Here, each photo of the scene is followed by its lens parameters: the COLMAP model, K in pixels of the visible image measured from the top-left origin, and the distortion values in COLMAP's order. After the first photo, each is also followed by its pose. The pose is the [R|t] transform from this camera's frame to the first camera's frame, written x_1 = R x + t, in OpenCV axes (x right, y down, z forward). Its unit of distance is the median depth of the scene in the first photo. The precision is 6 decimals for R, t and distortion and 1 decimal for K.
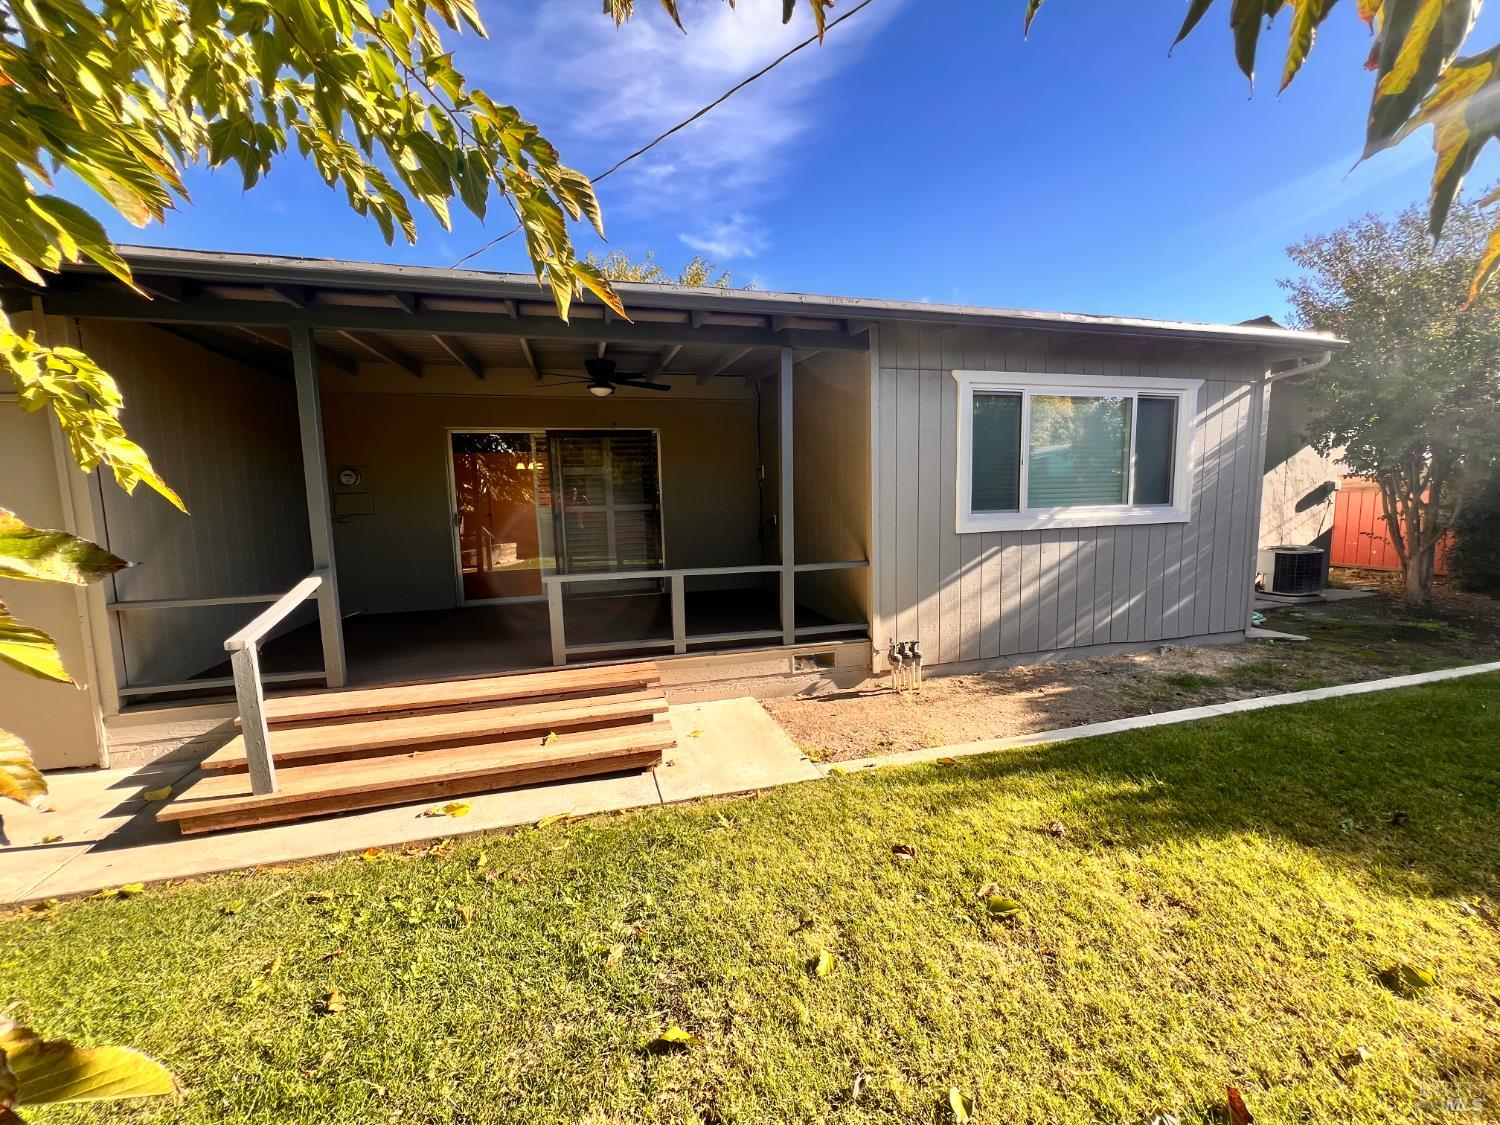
lens RADIAL K [[598.9, 0, 749.9], [0, 598.9, 560.2], [0, 0, 1]] dist [-0.002027, -0.000315]
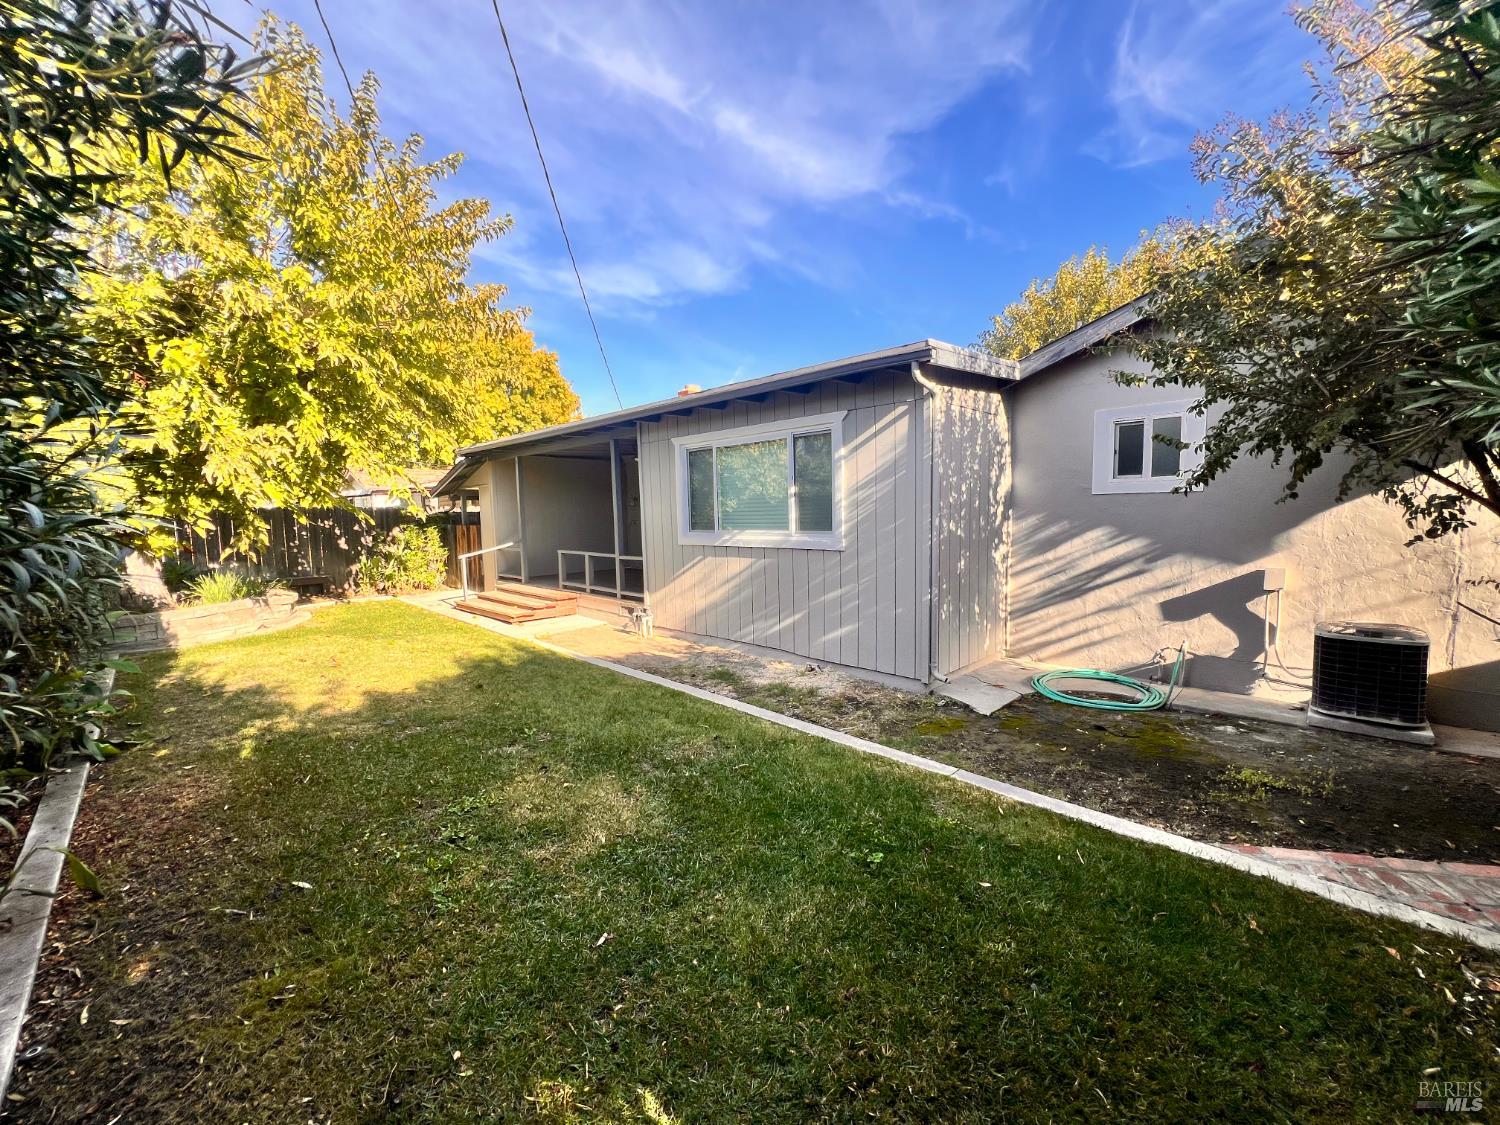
lens RADIAL K [[598.9, 0, 749.9], [0, 598.9, 560.2], [0, 0, 1]] dist [-0.002027, -0.000315]
pose [[0.491072, 0.086933, -0.866770, 1.692122], [-0.085426, 0.995018, 0.051397, -0.095043], [0.866920, 0.048805, 0.496052, 0.397796]]
